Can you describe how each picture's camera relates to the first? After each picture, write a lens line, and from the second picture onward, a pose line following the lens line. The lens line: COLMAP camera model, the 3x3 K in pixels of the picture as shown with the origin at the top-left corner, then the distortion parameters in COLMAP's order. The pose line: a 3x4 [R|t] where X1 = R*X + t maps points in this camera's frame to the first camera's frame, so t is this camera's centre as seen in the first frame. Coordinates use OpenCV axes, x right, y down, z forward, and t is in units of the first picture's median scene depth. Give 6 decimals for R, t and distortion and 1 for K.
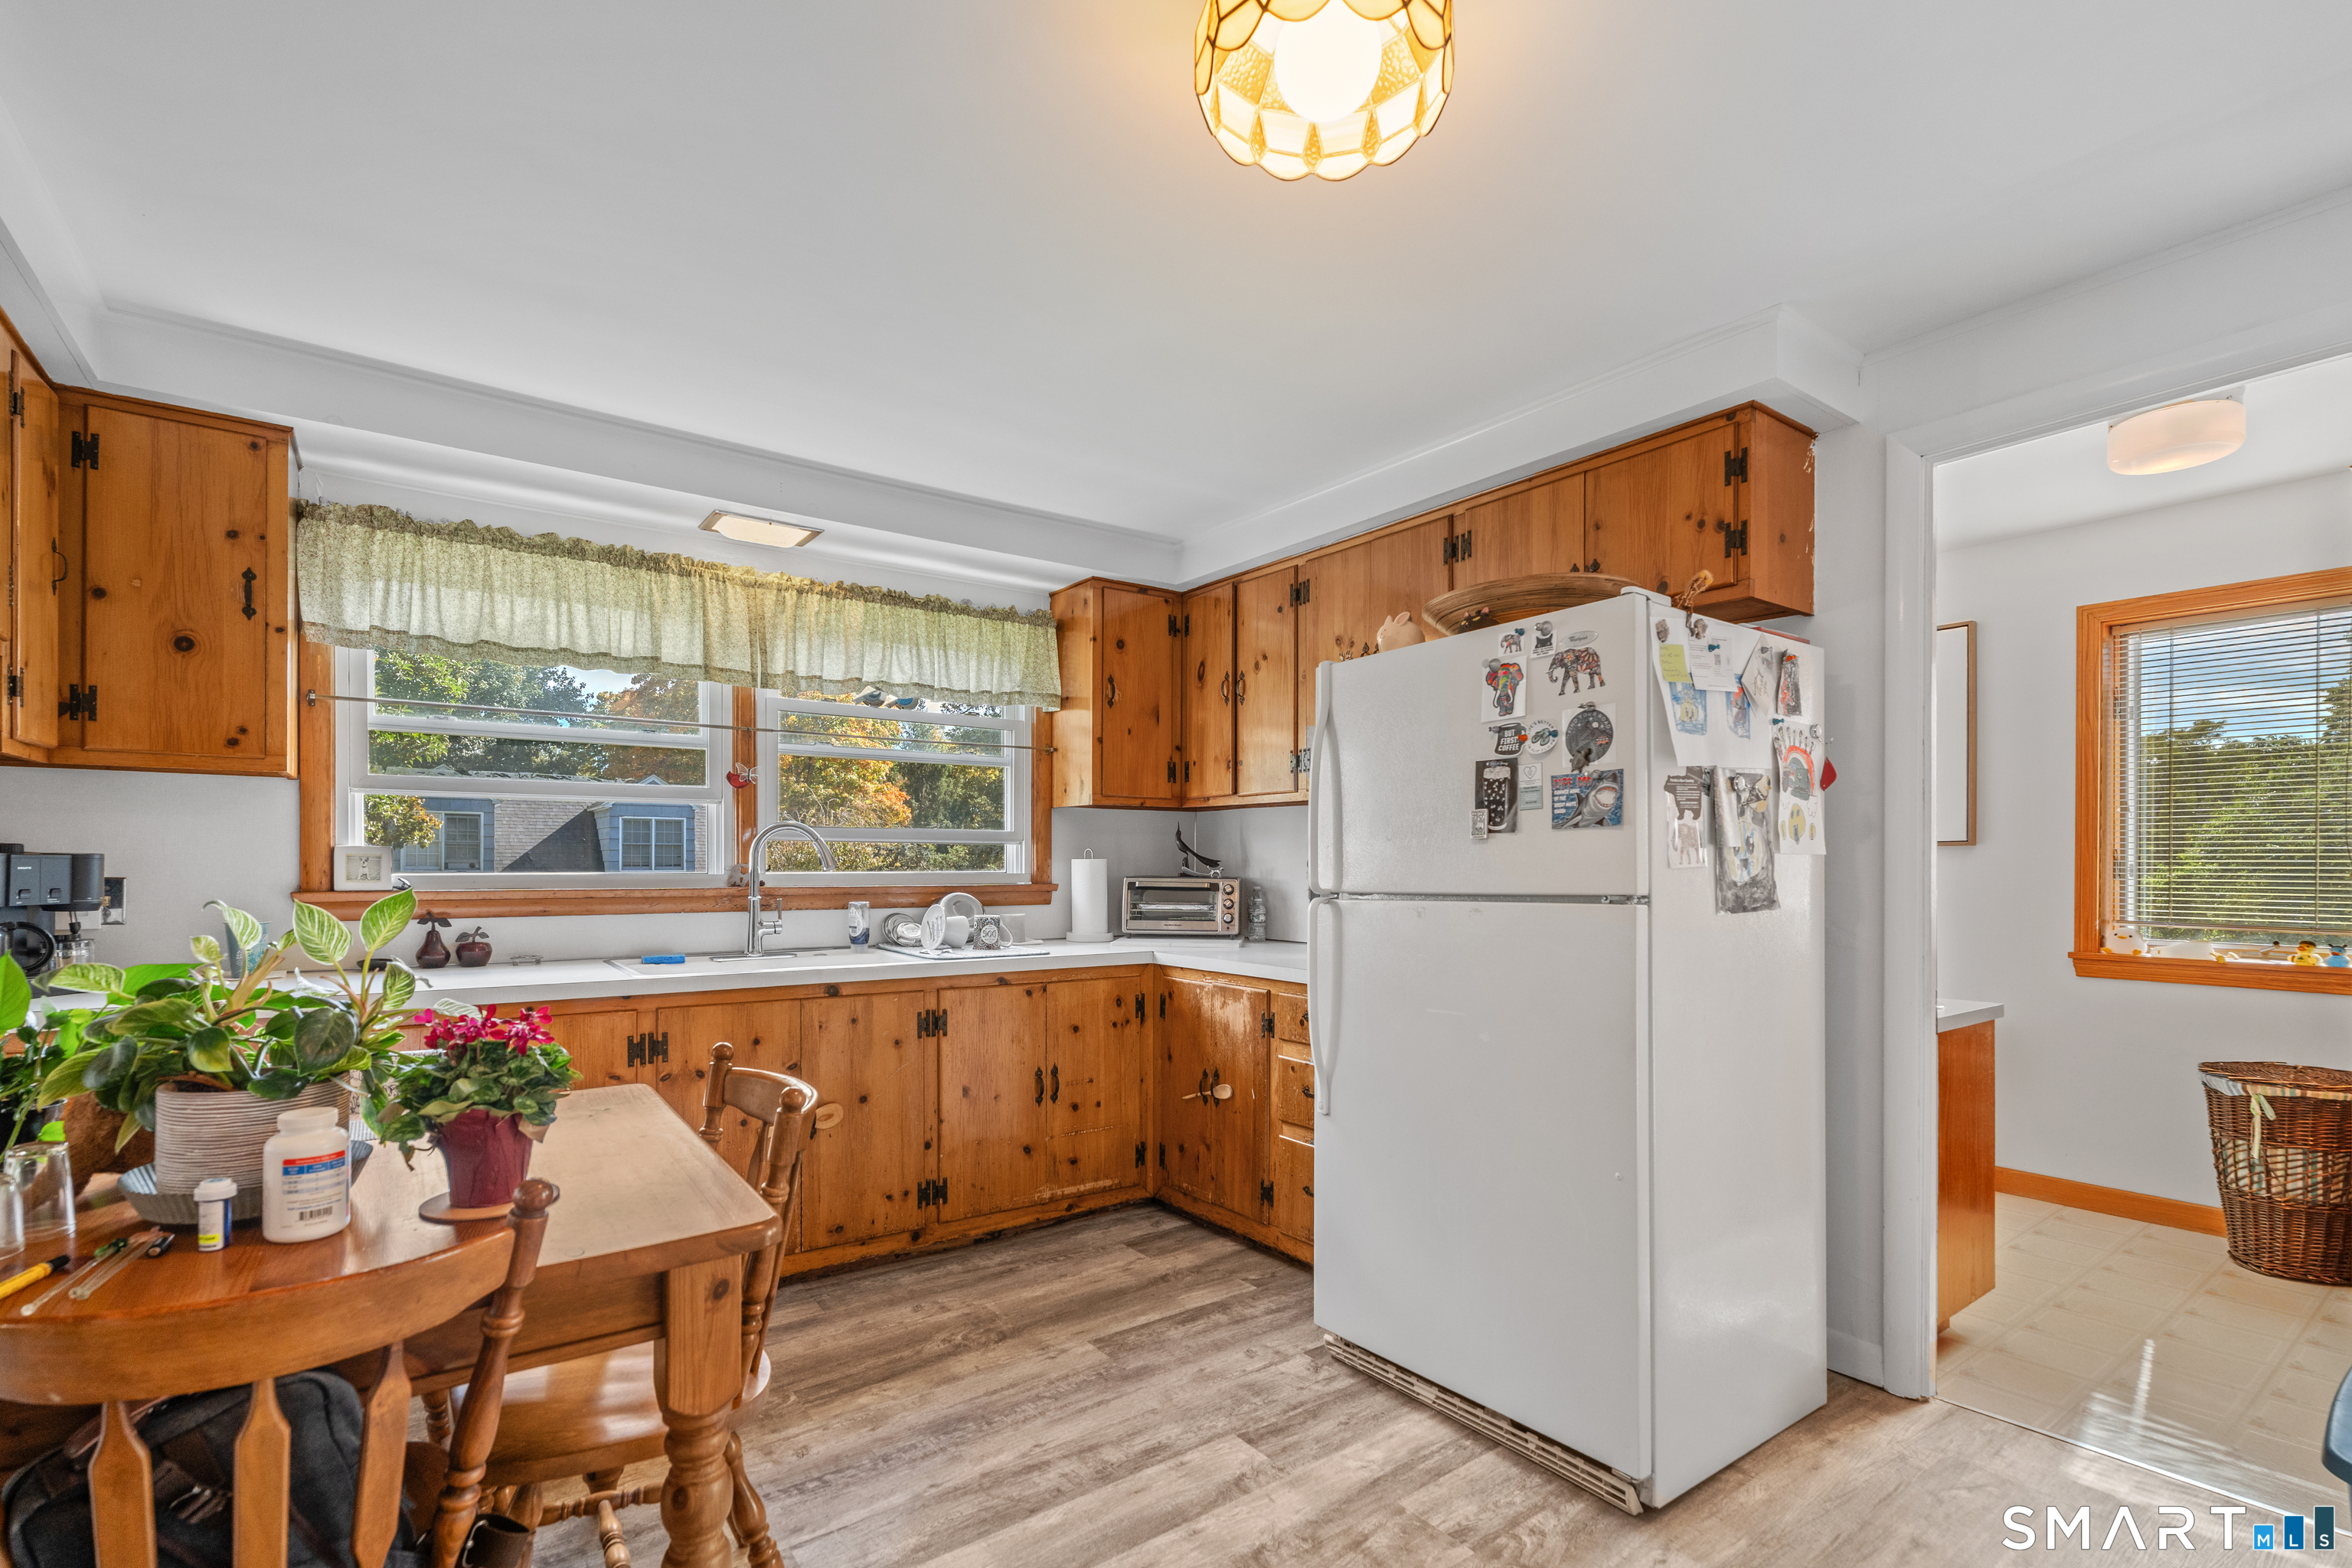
lens RADIAL K [[1075.5, 0, 1183.0], [0, 1075.5, 864.2], [0, 0, 1]] dist [-0.002865, 0.000343]
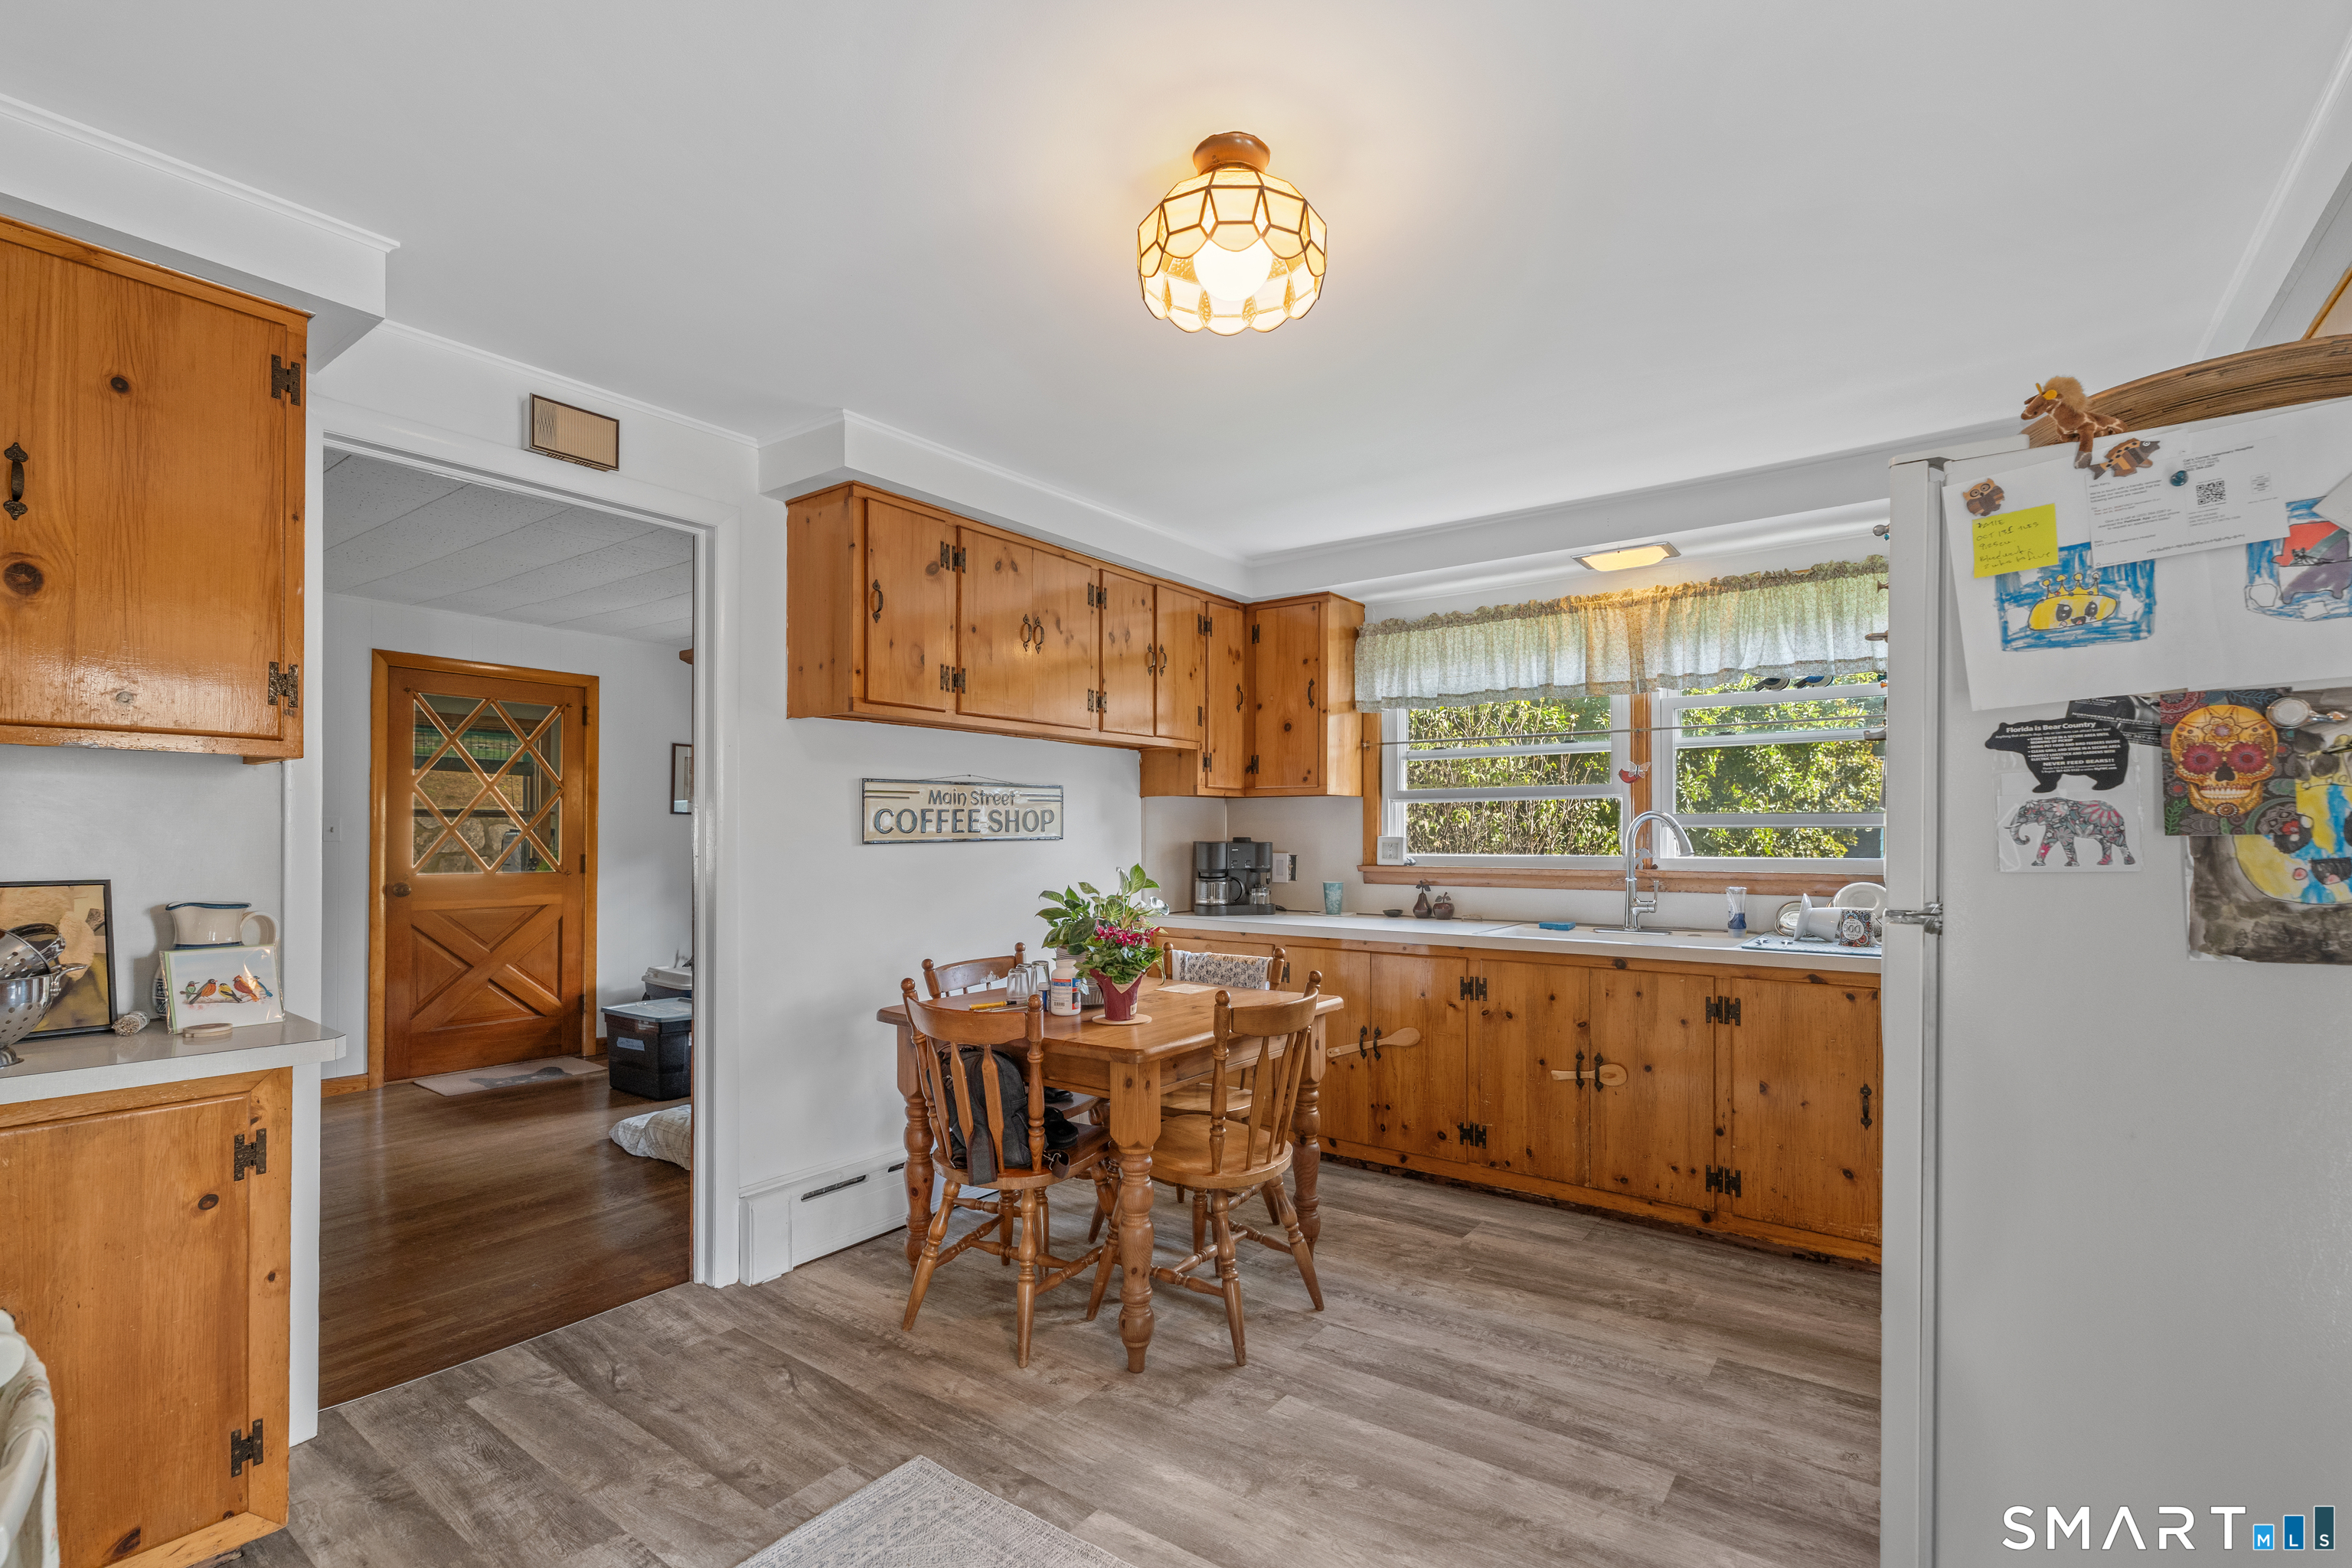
lens RADIAL K [[1075.5, 0, 1181.4], [0, 1075.5, 822.3], [0, 0, 1]] dist [-0.002865, 0.000343]
pose [[0.288487, -0.016977, -0.957333, 0.606149], [-0.000581, 0.999840, -0.017906, -0.008775], [0.957484, 0.005722, 0.288431, 0.239142]]
